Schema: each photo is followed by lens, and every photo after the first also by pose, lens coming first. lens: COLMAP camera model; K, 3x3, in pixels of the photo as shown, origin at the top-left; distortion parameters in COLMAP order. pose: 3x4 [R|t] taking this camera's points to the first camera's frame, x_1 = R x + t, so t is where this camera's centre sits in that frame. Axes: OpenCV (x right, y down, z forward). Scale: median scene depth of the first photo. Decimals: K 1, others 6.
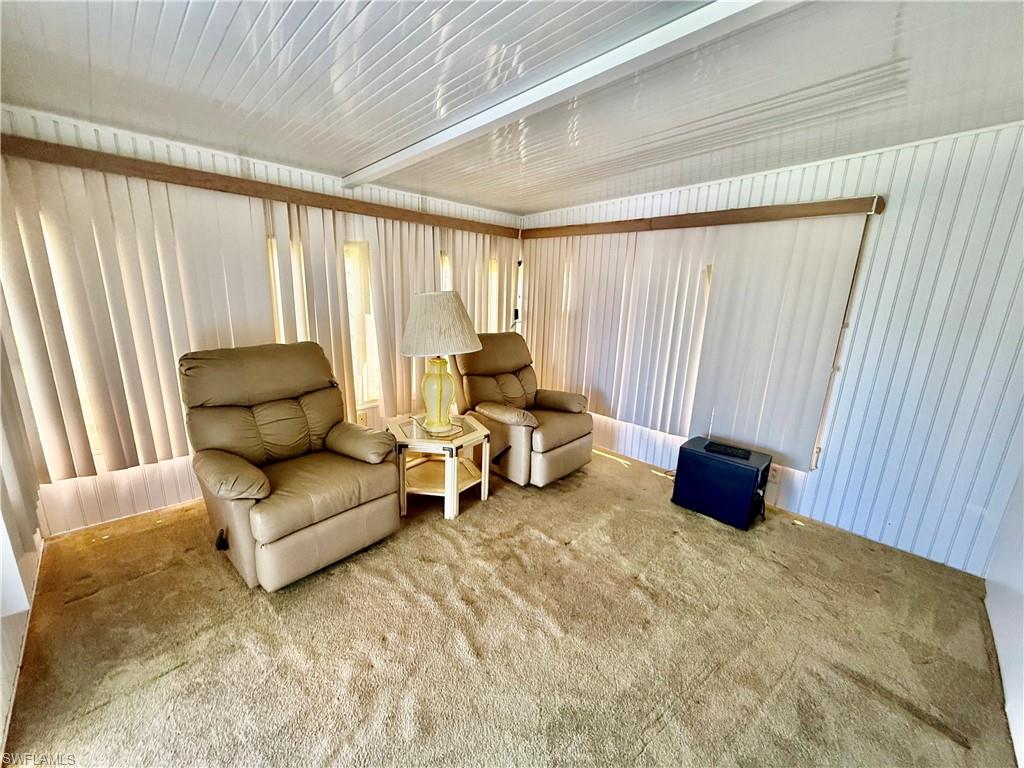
lens RADIAL K [[408.5, 0, 510.5], [0, 408.5, 382.1], [0, 0, 1]] dist [-0.000703, -0.000001]
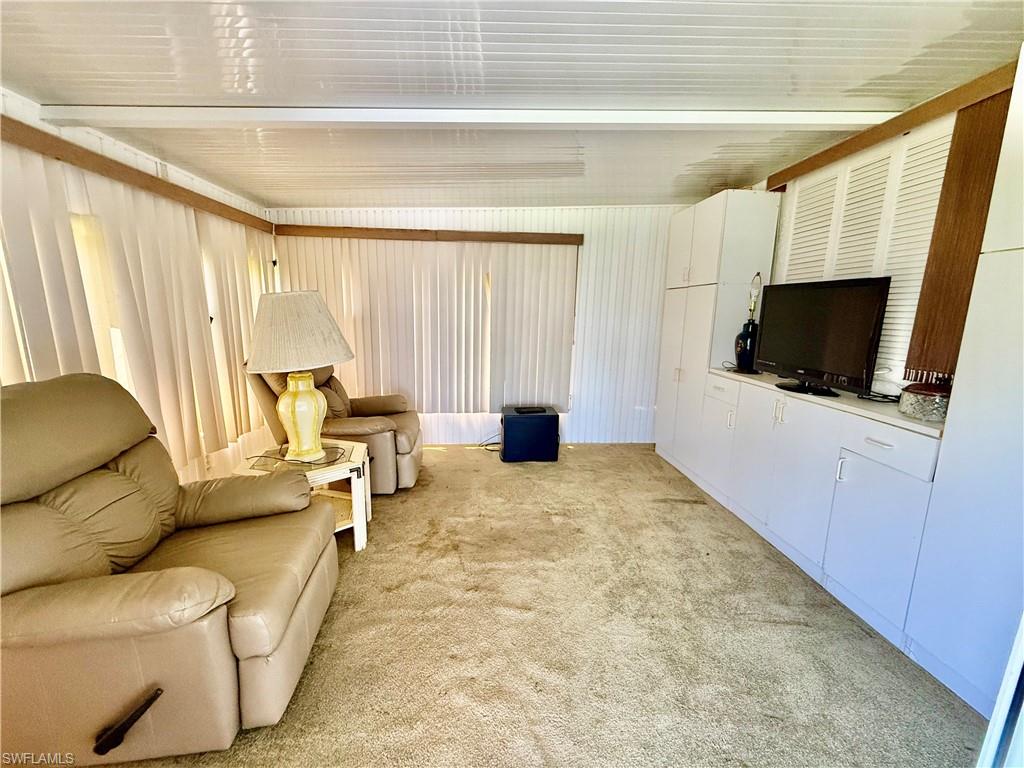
lens RADIAL K [[408.5, 0, 510.5], [0, 408.5, 382.1], [0, 0, 1]] dist [-0.000703, -0.000001]
pose [[0.654051, -0.157609, 0.739849, -0.536402], [0.176626, 0.982838, 0.053229, -0.007476], [-0.735541, 0.095861, 0.670664, 0.145194]]
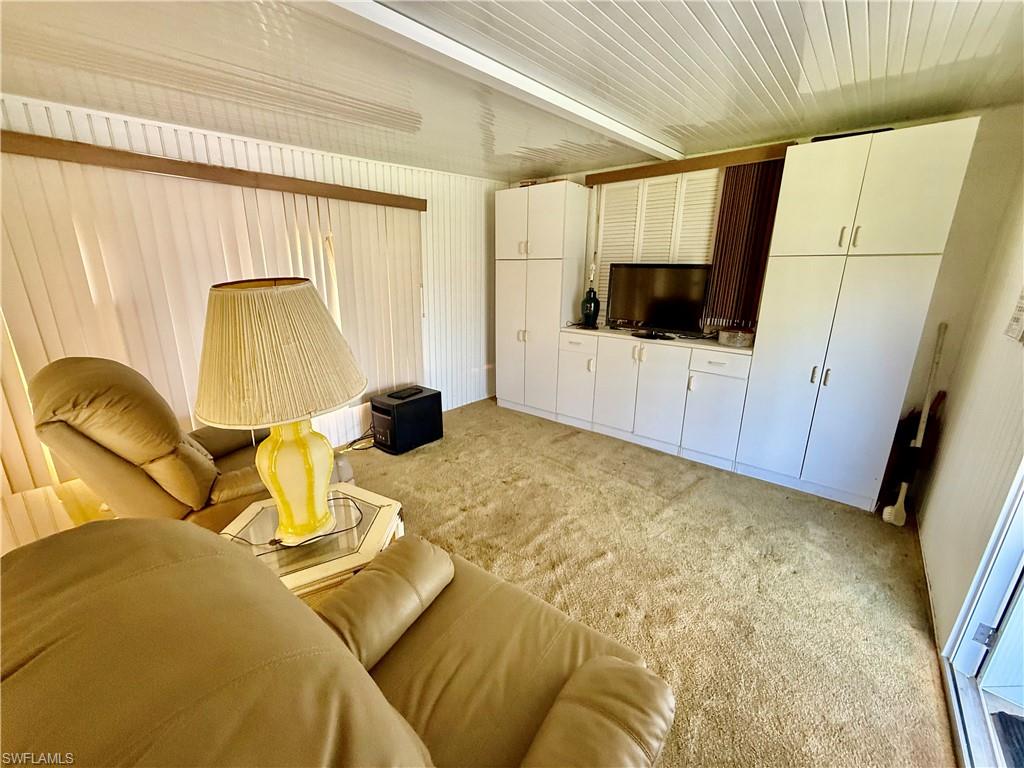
lens RADIAL K [[408.5, 0, 510.5], [0, 408.5, 382.1], [0, 0, 1]] dist [-0.000703, -0.000001]
pose [[-0.083415, -0.303136, 0.949290, -0.724162], [0.210537, 0.925745, 0.314118, -0.204425], [-0.974021, 0.226063, -0.013400, 0.757153]]
